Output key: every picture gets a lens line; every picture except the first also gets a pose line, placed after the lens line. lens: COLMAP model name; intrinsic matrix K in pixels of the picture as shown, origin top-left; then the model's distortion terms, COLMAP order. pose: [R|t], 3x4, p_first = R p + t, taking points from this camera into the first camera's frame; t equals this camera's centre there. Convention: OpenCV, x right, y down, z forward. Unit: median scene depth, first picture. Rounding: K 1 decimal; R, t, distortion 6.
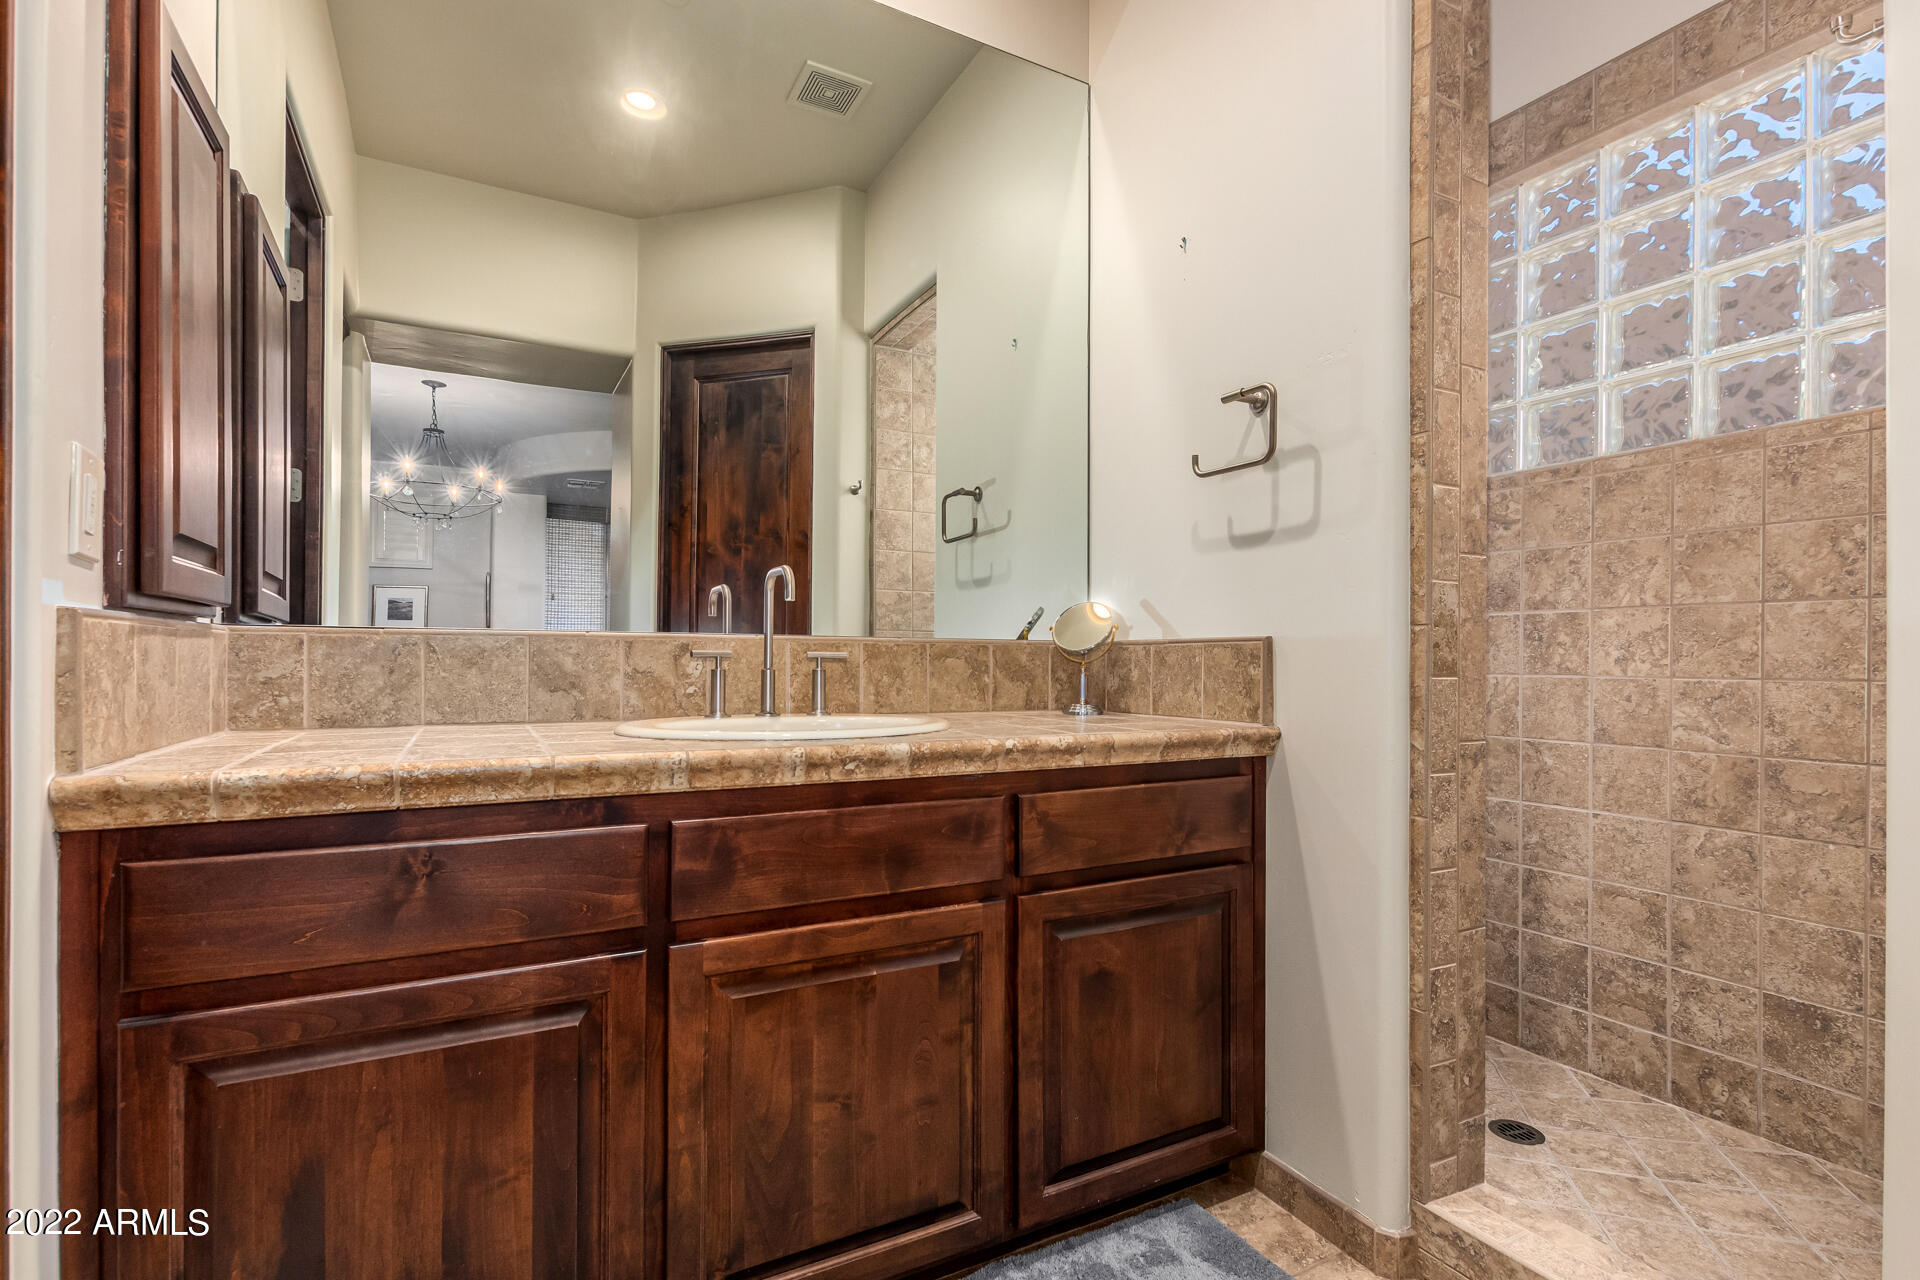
lens RADIAL K [[884.5, 0, 967.6], [0, 884.5, 651.8], [0, 0, 1]] dist [-0.002328, 0.000203]
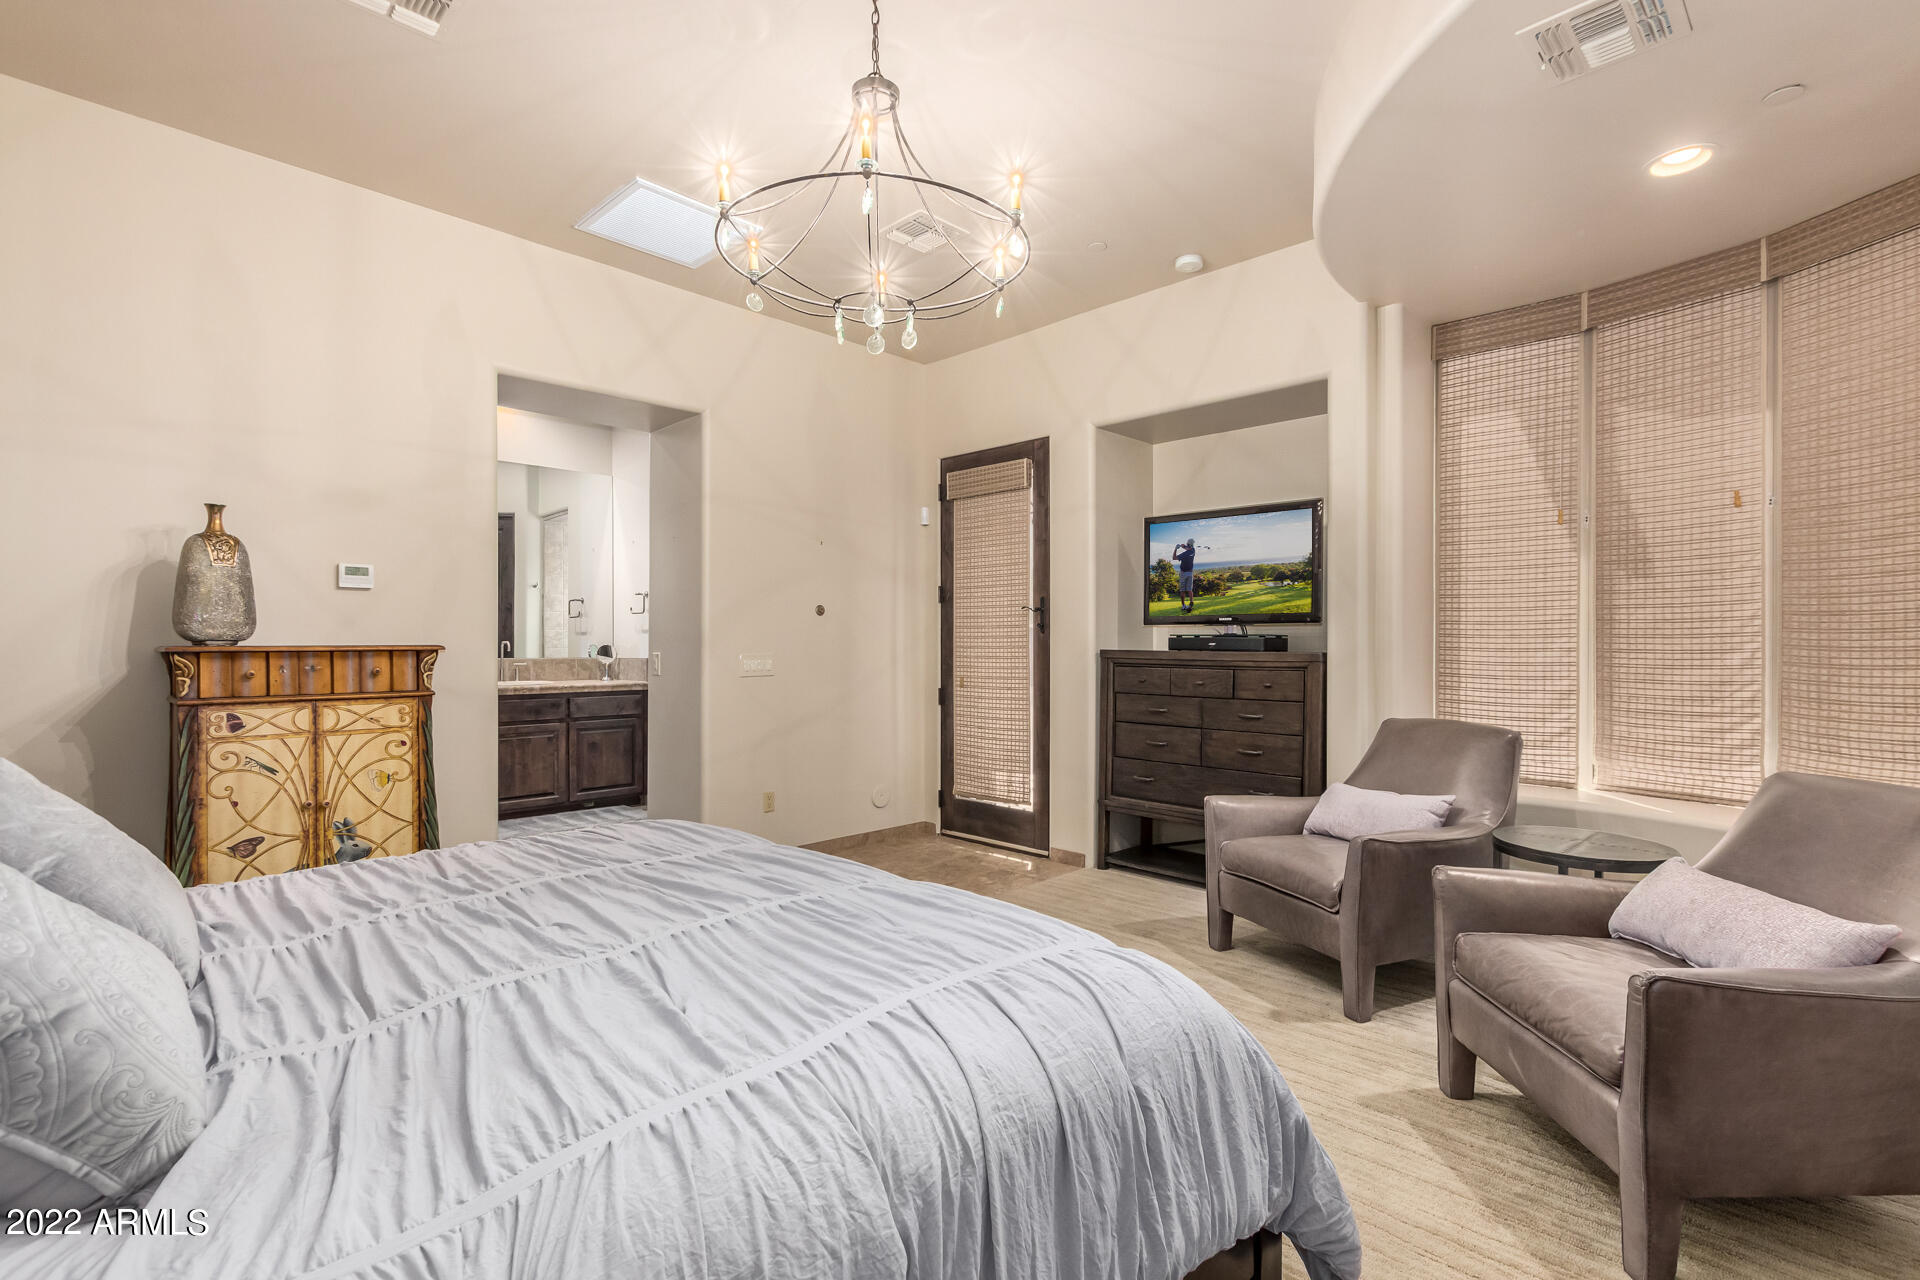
lens RADIAL K [[884.5, 0, 942.2], [0, 884.5, 634.9], [0, 0, 1]] dist [-0.002328, 0.000203]
pose [[0.961024, -0.004783, 0.276425, 0.578152], [0.006484, 0.999965, -0.005238, -0.099381], [-0.276390, 0.006826, 0.961021, -3.390362]]
